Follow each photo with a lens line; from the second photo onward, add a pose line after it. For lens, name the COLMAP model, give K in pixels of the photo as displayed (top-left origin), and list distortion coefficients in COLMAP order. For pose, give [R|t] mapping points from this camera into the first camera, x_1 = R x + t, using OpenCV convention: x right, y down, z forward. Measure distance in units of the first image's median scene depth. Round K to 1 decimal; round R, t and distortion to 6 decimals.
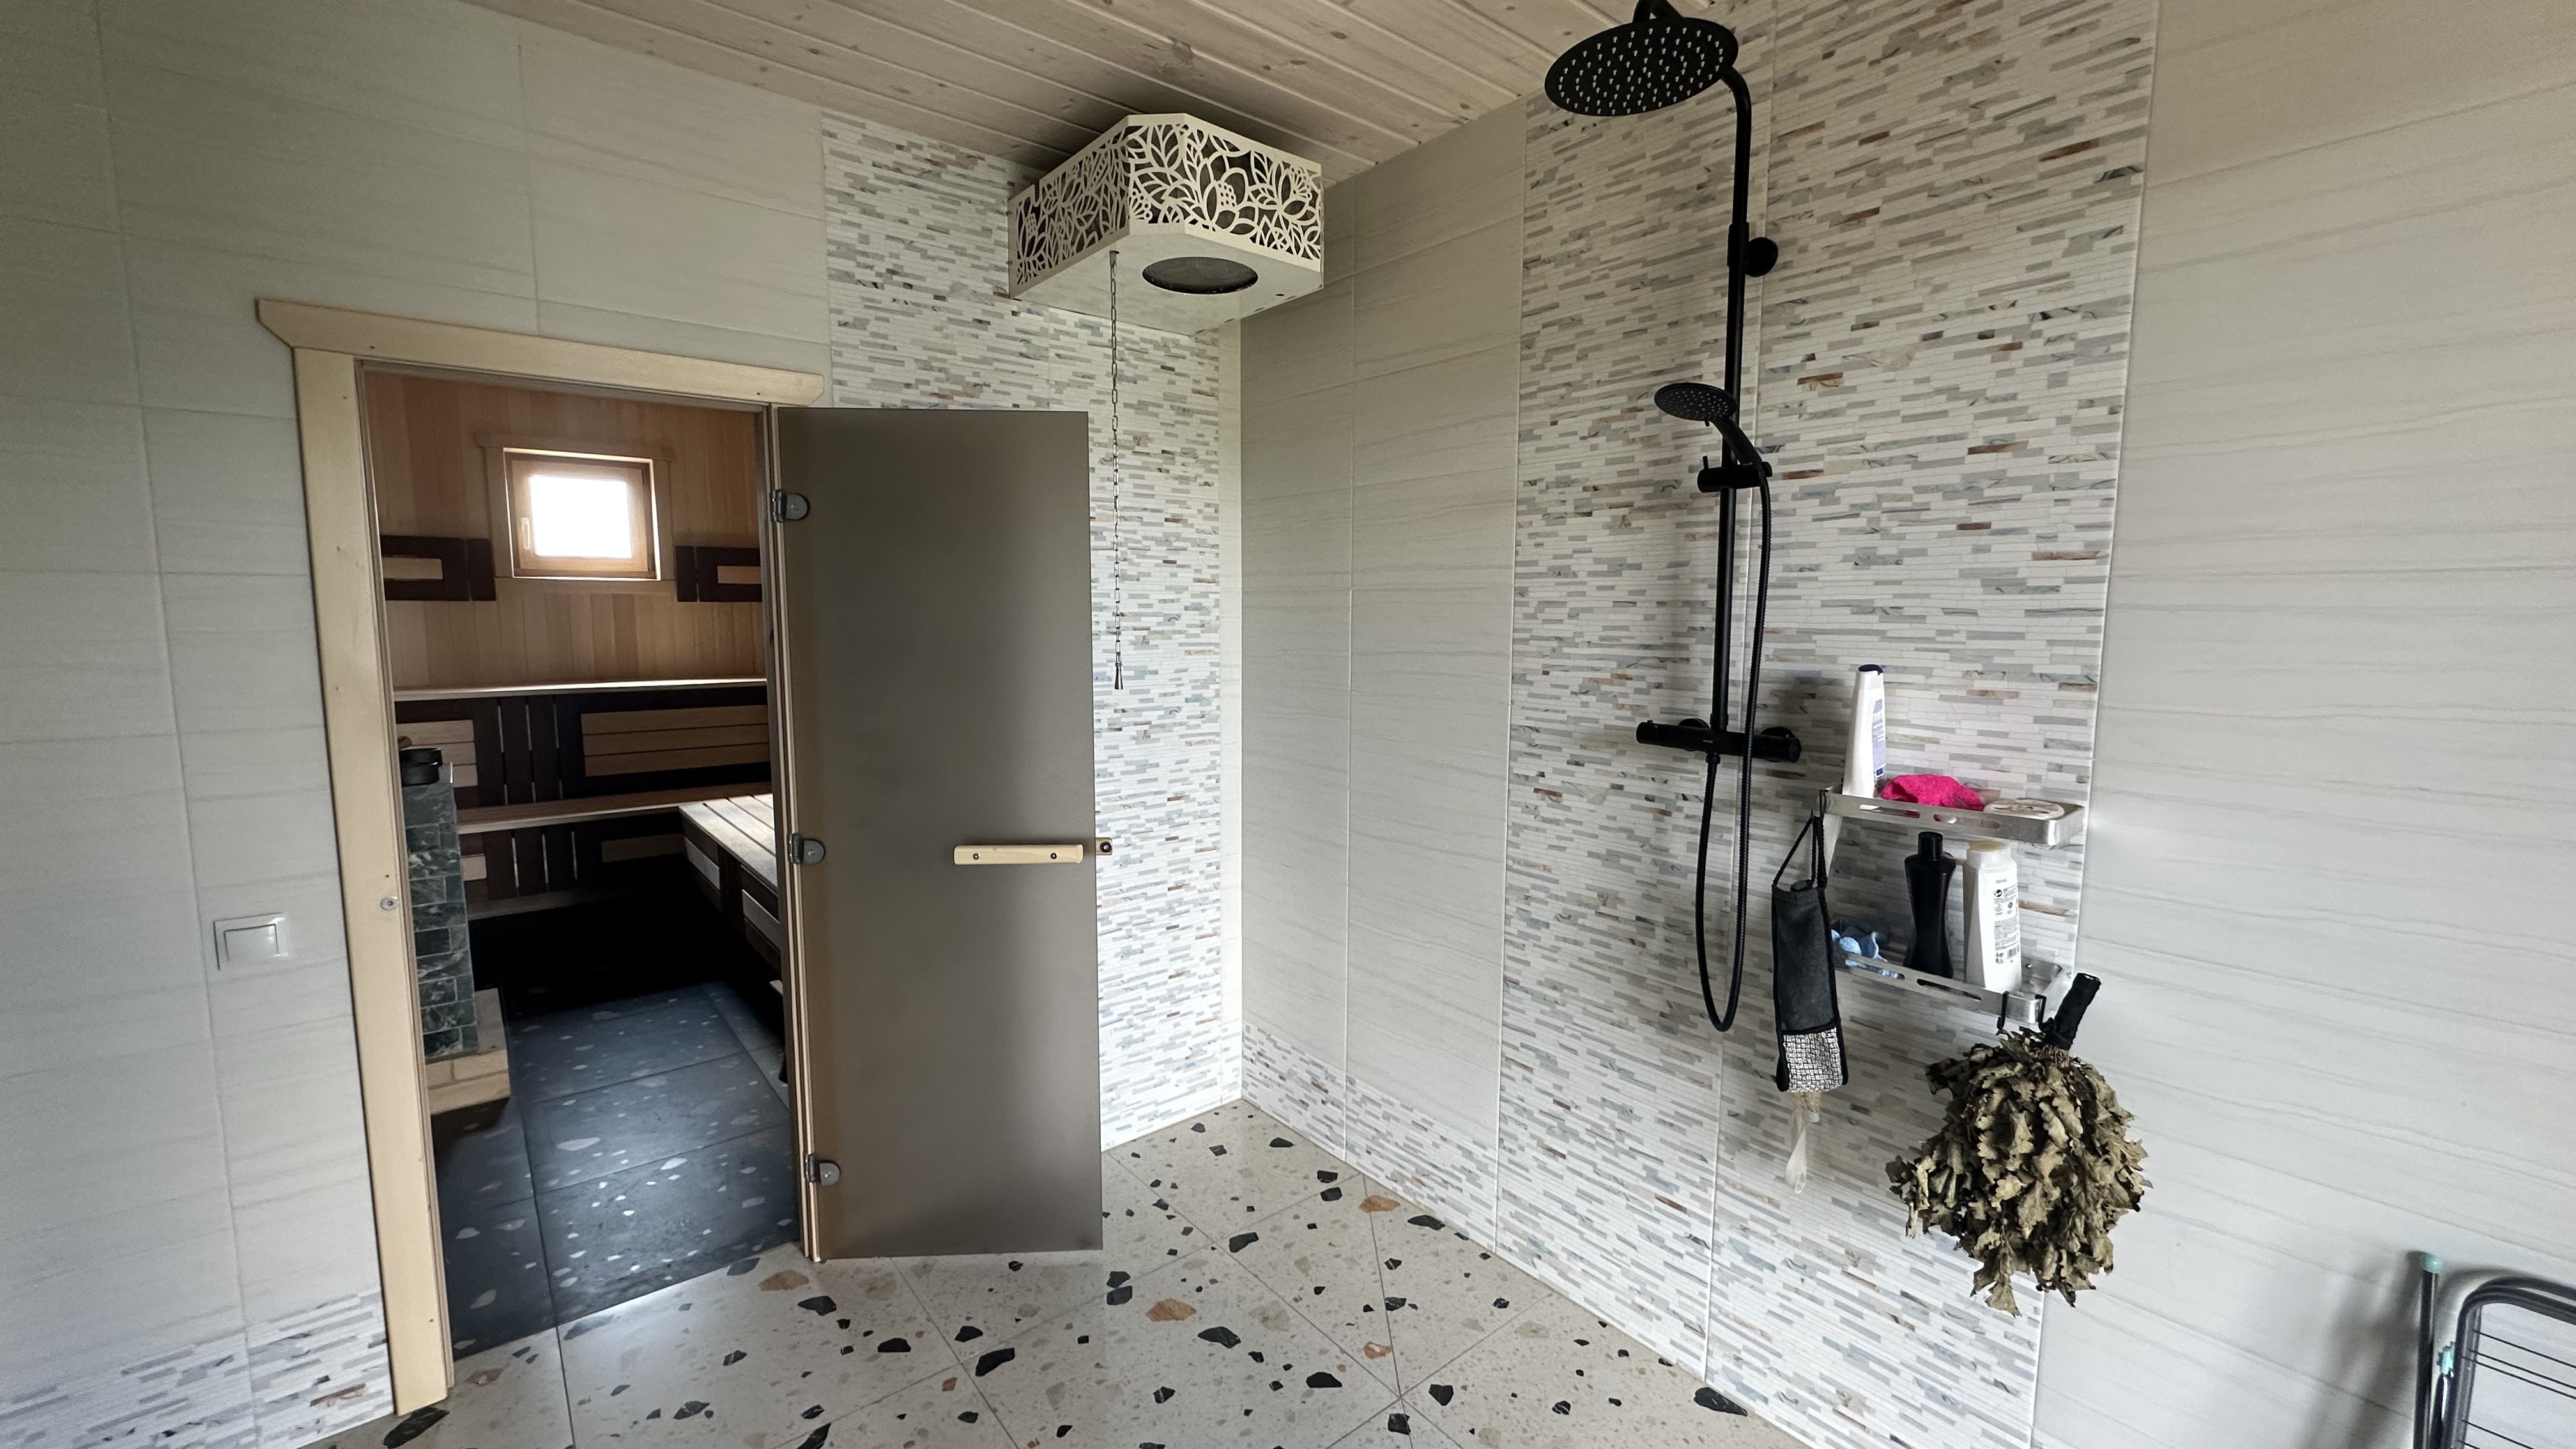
lens RADIAL K [[1054.8, 0, 1288.0], [0, 1054.8, 724.5], [0, 0, 1]] dist [-0.001039, -0.000081]
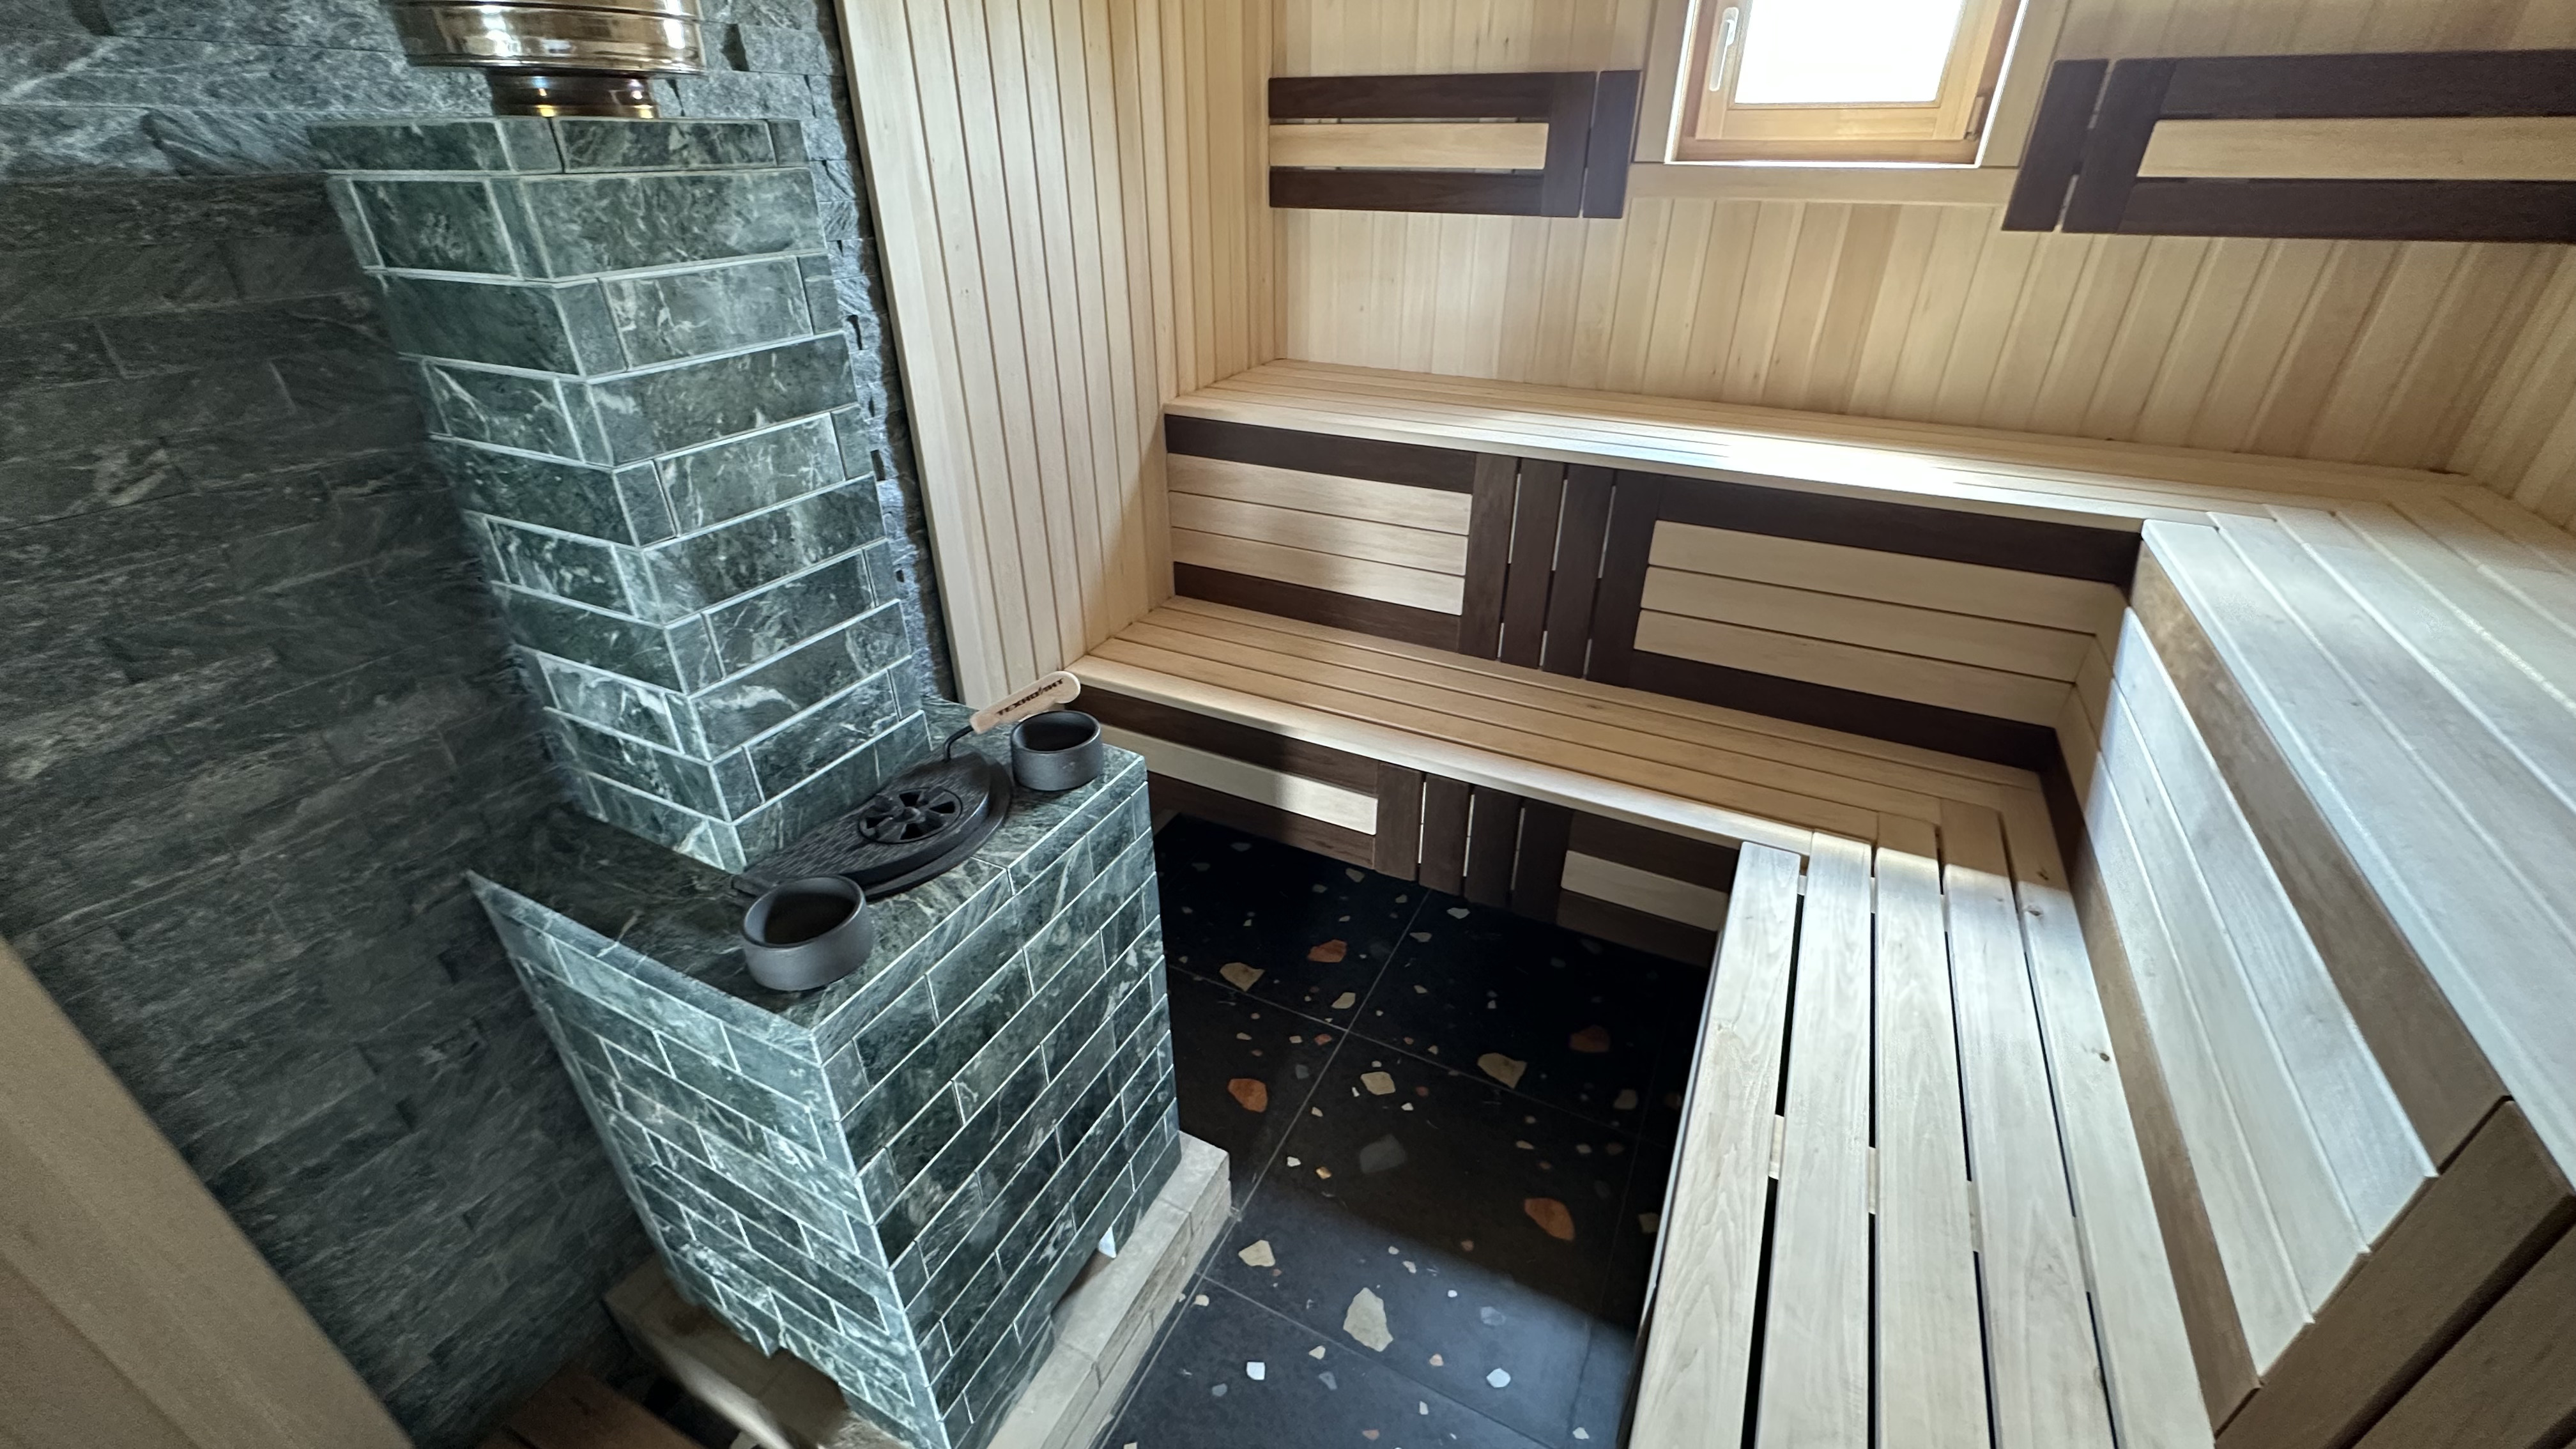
lens RADIAL K [[1029.6, 0, 1288.0], [0, 1029.6, 724.5], [0, 0, 1]] dist [-0.001837, -0.000291]
pose [[0.423825, 0.449192, -0.786511, -0.373501], [-0.096536, 0.885815, 0.453886, -0.121772], [0.900585, -0.116441, 0.418794, 0.700605]]
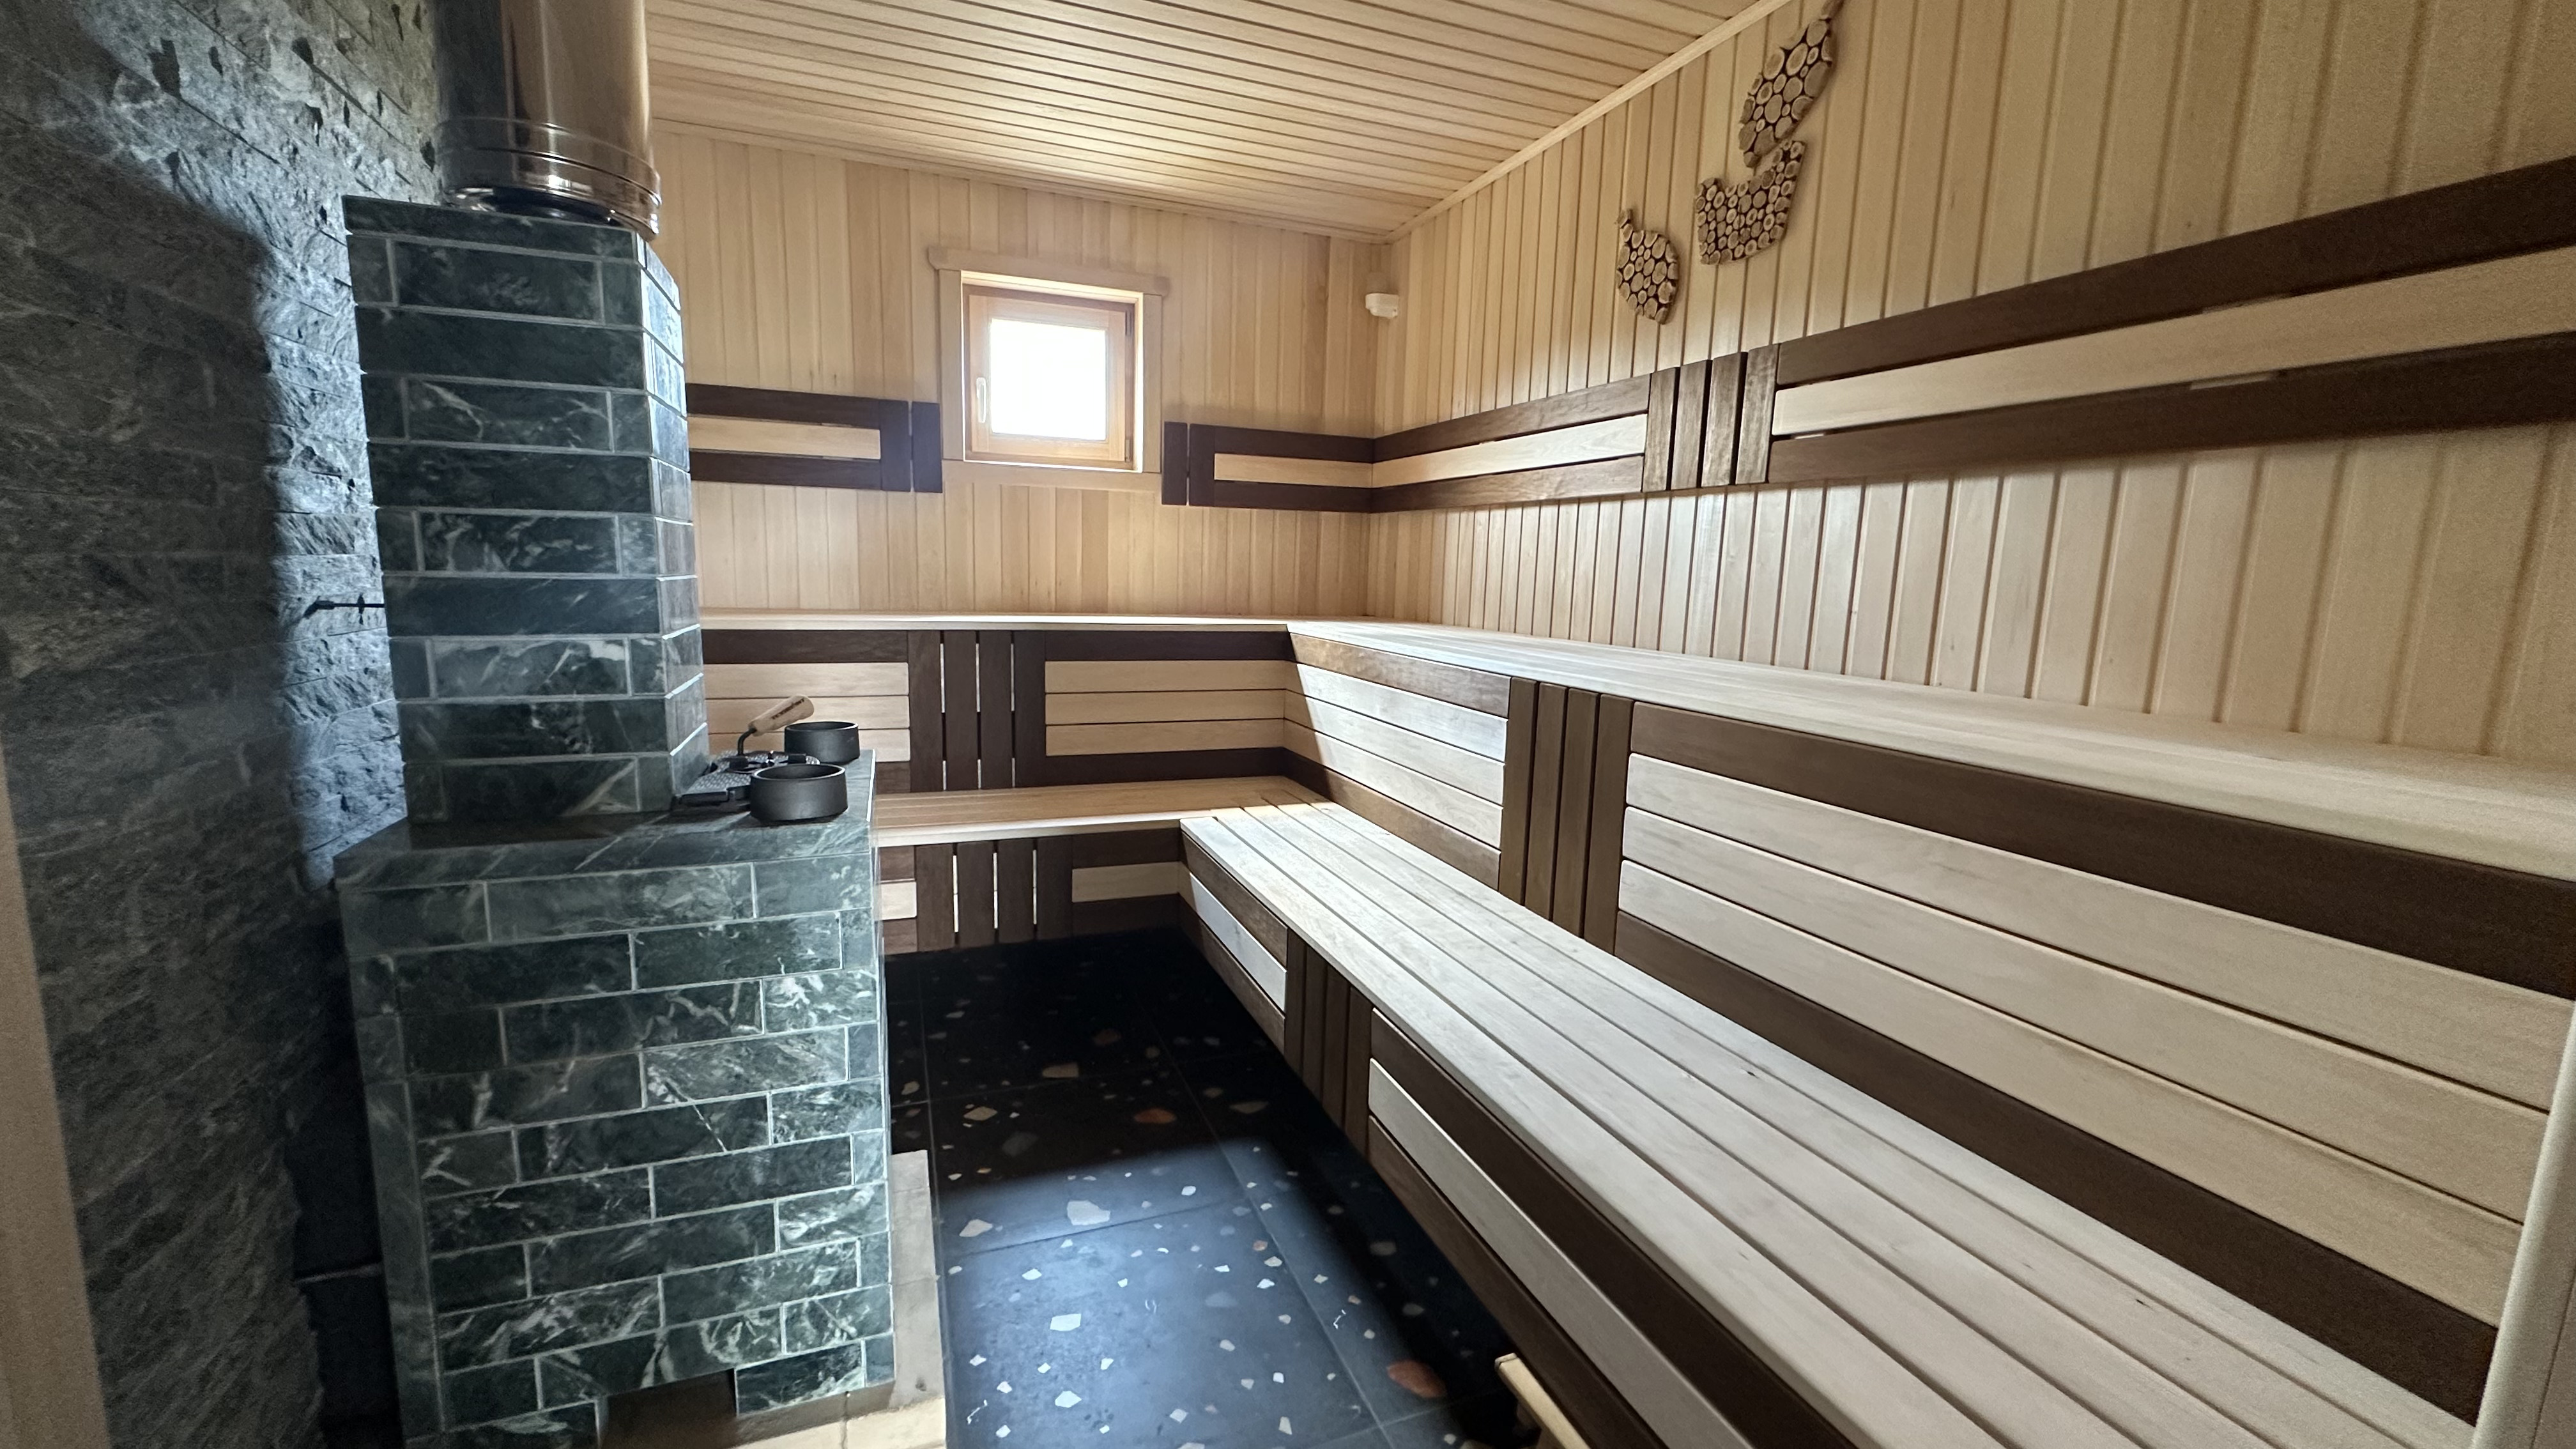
lens RADIAL K [[1029.6, 0, 1288.0], [0, 1029.6, 724.5], [0, 0, 1]] dist [-0.001837, -0.000291]
pose [[0.953975, 0.073541, -0.290729, -0.351779], [-0.061755, 0.996862, 0.049521, -0.012193], [0.293459, -0.029287, 0.955523, 0.447587]]
